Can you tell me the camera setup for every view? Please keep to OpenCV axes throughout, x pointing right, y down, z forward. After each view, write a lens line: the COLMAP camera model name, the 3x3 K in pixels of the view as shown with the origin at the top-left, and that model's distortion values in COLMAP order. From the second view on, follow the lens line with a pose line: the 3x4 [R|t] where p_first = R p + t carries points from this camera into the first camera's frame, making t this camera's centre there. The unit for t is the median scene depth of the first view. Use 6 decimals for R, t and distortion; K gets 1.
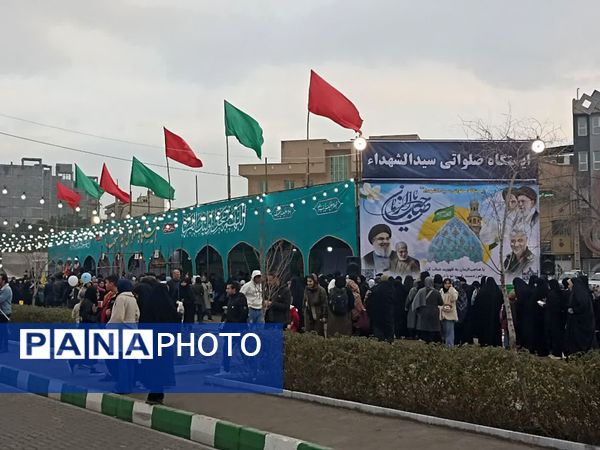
lens RADIAL K [[442.4, 0, 301.8], [0, 442.4, 222.3], [0, 0, 1]] dist [0.040084, -0.029599]
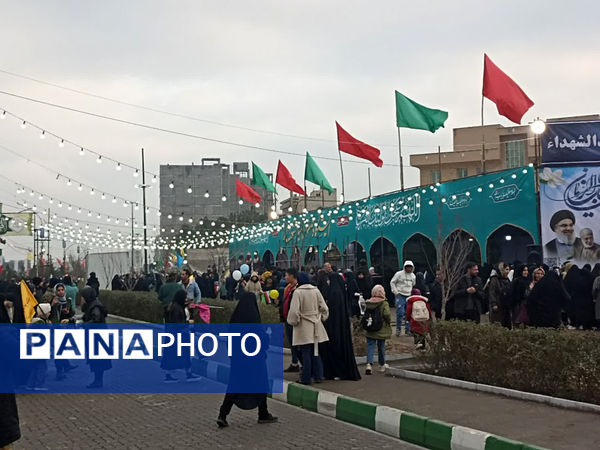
lens RADIAL K [[442.4, 0, 301.8], [0, 442.4, 222.3], [0, 0, 1]] dist [0.040084, -0.029599]
pose [[0.995181, -0.030908, -0.093054, -0.300349], [0.031276, 0.999508, 0.002502, 0.010558], [0.092931, -0.005400, 0.995658, -0.012041]]
